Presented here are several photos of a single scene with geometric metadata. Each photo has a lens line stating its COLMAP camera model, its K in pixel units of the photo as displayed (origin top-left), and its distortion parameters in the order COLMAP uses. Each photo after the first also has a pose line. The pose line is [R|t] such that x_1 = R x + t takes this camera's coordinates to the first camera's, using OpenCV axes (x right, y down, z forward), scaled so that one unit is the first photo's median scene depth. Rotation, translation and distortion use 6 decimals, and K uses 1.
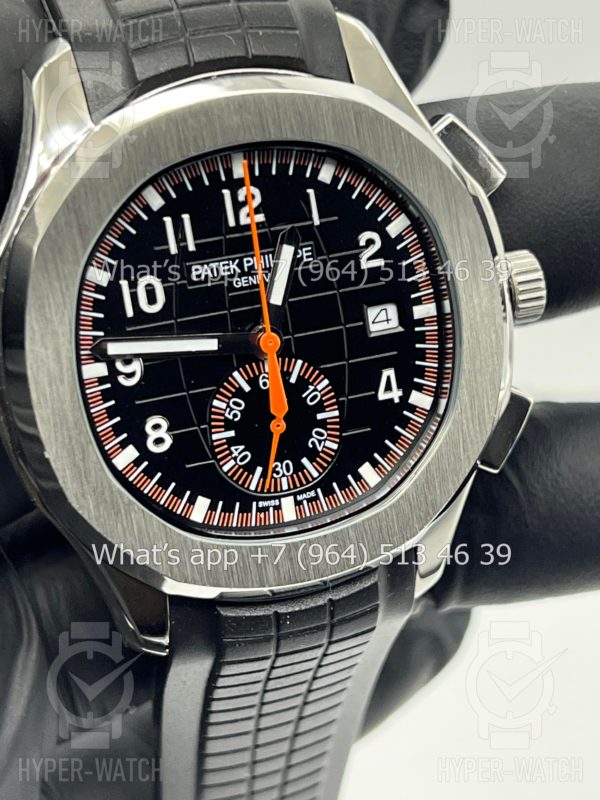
lens RADIAL K [[1848.9, 0, 300.5], [0, 1848.9, 397.0], [0, 0, 1]] dist [0.277247, 0.000000]
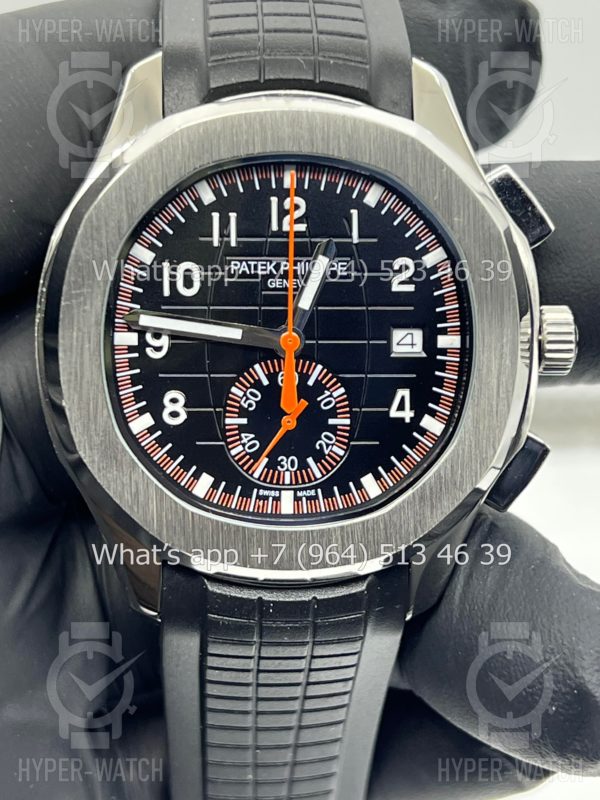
lens RADIAL K [[1848.9, 0, 300.2], [0, 1848.9, 392.7], [0, 0, 1]] dist [0.277247, 0.000000]
pose [[0.962250, 0.158642, -0.221150, 0.228794], [-0.180267, 0.980263, -0.081170, 0.084853], [0.203908, 0.117972, 0.971856, -0.039569]]
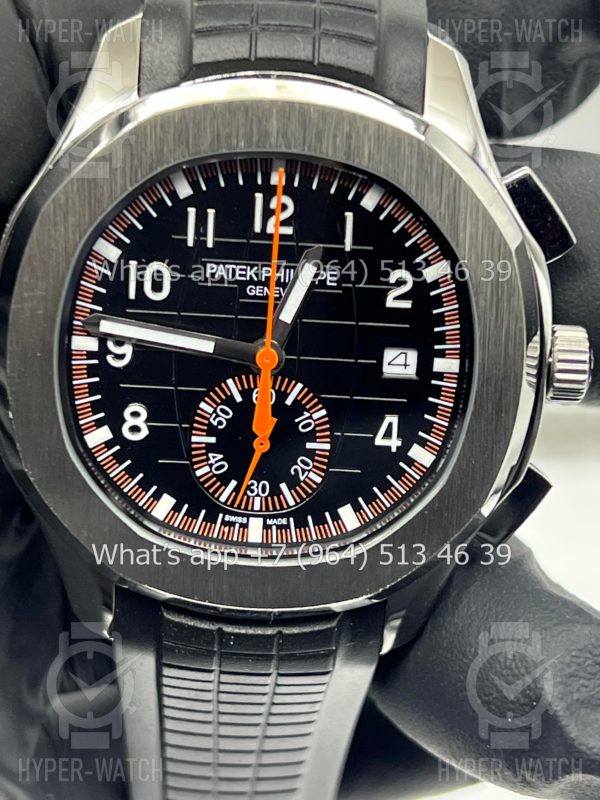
lens RADIAL K [[1848.9, 0, 295.8], [0, 1848.9, 402.9], [0, 0, 1]] dist [0.277247, 0.000000]
pose [[0.942458, 0.249365, -0.222689, 0.214452], [-0.241217, 0.968390, 0.063521, -0.070978], [0.231490, -0.006150, 0.972818, 0.067745]]
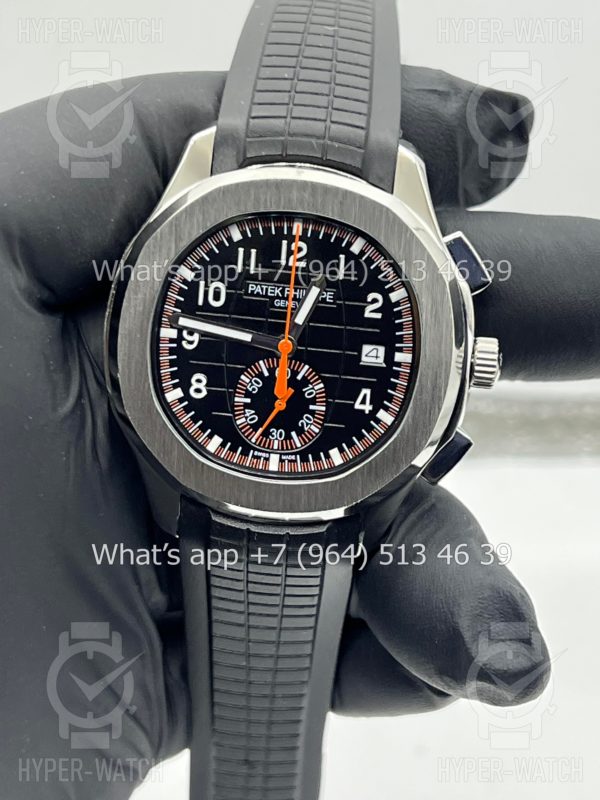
lens RADIAL K [[1848.9, 0, 295.9], [0, 1848.9, 404.9], [0, 0, 1]] dist [0.277247, 0.000000]
pose [[0.917507, 0.262786, -0.298537, 0.439131], [-0.281237, 0.959434, -0.019802, 0.041573], [0.281223, 0.102128, 0.954193, -0.398283]]
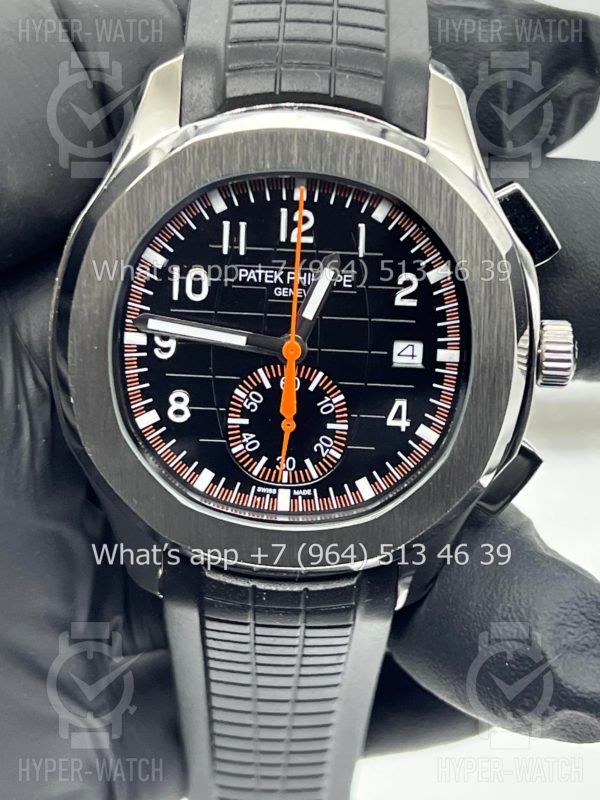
lens RADIAL K [[1848.9, 0, 304.9], [0, 1848.9, 398.6], [0, 0, 1]] dist [0.277247, 0.000000]
pose [[0.935978, 0.241425, -0.256242, 0.279017], [-0.233394, 0.970418, 0.061783, -0.071110], [0.263578, 0.001977, 0.964636, -0.069380]]
